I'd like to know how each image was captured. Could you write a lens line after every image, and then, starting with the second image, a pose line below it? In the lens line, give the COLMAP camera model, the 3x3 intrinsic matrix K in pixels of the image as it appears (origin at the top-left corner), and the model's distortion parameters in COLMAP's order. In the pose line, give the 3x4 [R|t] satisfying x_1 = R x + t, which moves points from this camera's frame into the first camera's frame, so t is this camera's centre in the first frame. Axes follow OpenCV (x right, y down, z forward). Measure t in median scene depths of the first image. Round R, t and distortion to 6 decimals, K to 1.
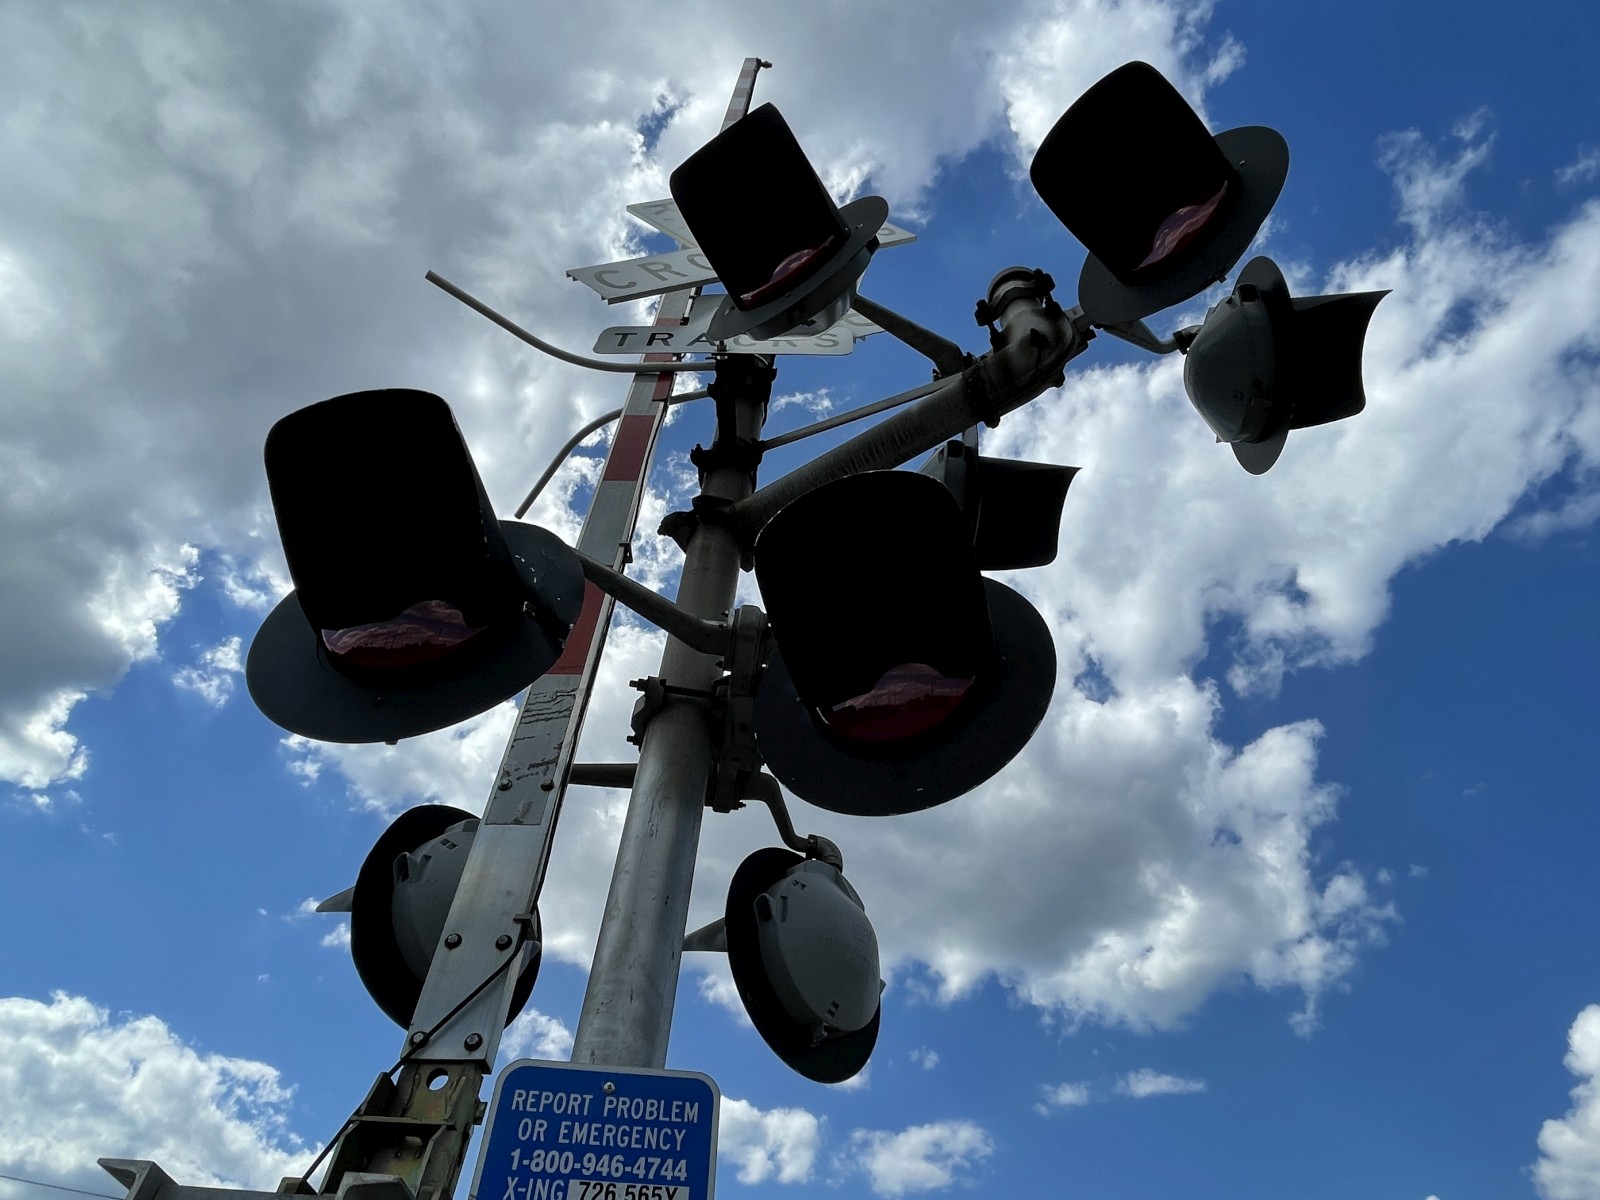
lens RADIAL K [[965.1, 0, 800.0], [0, 965.1, 600.0], [0, 0, 1]] dist [0.001482, 0.000971]
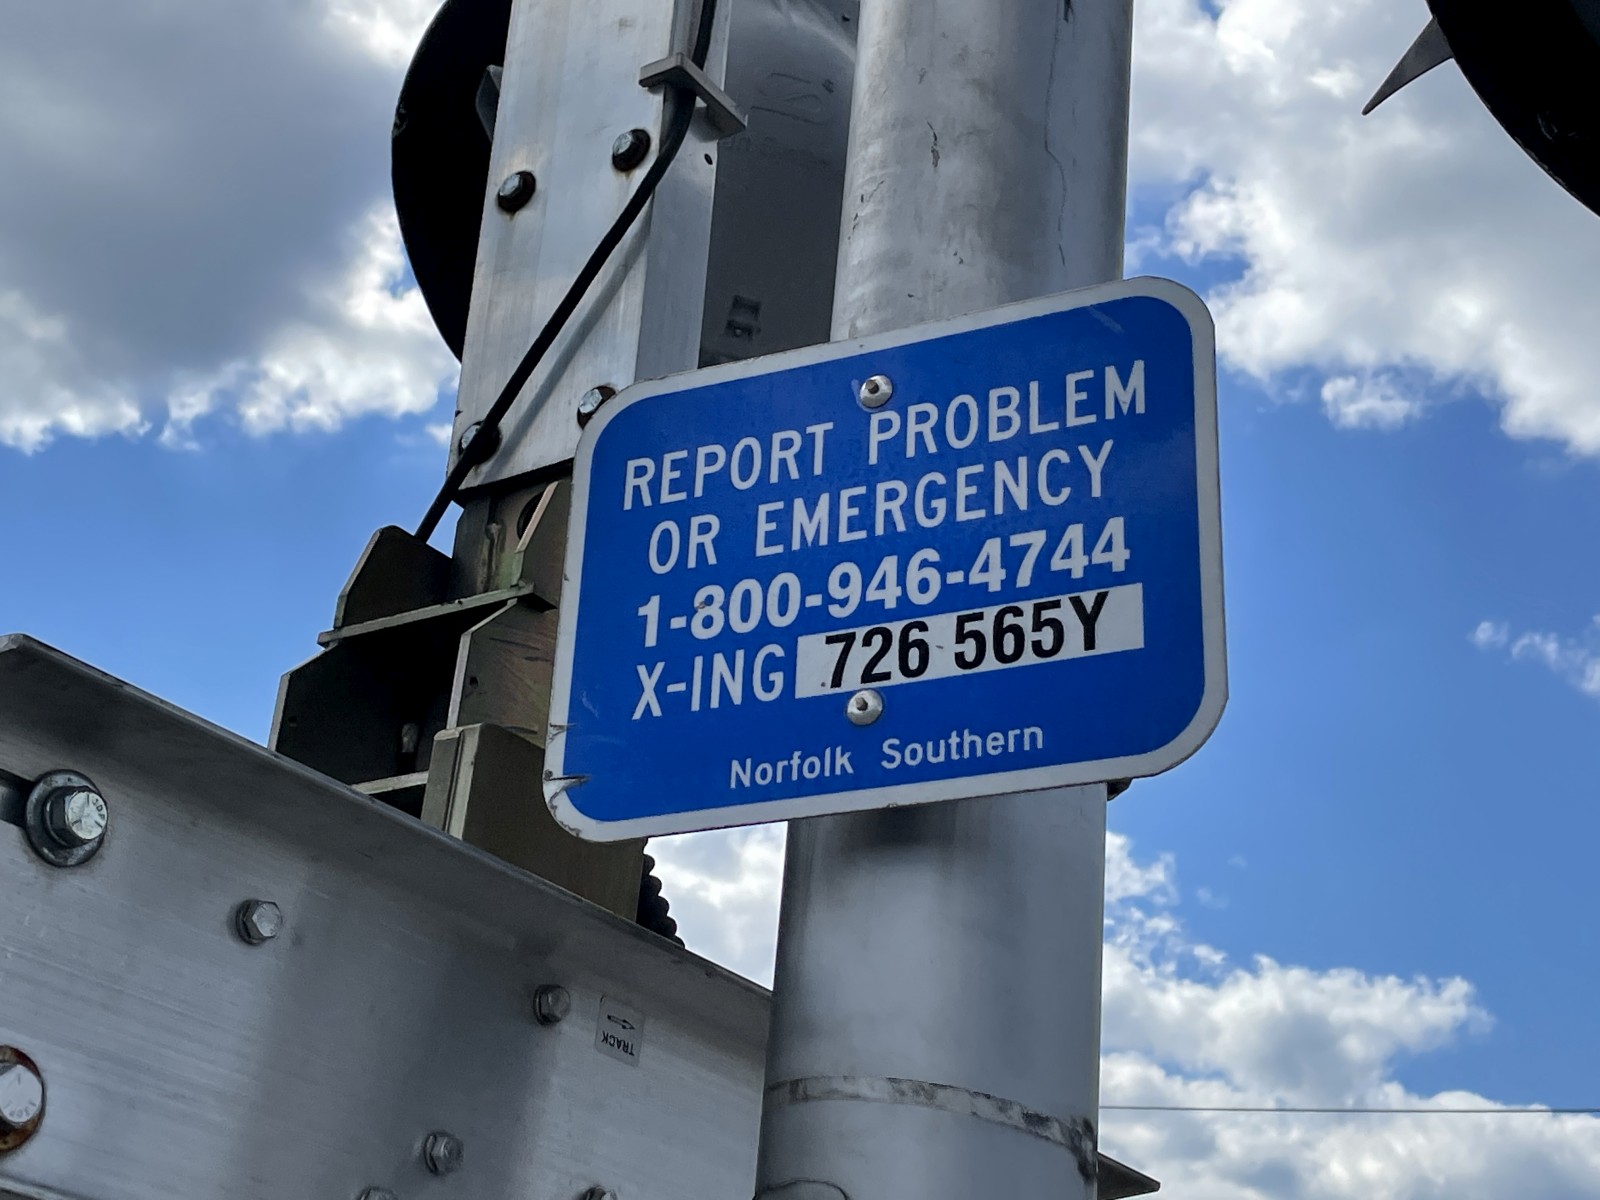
lens RADIAL K [[2630.9, 0, 800.0], [0, 2630.9, 600.0], [0, 0, 1]] dist [0.009628, -0.055383]
pose [[0.822936, -0.221685, -0.523098, 0.233366], [0.406883, 0.872567, 0.270319, 0.328741], [0.396512, -0.435295, 0.808267, 0.257409]]
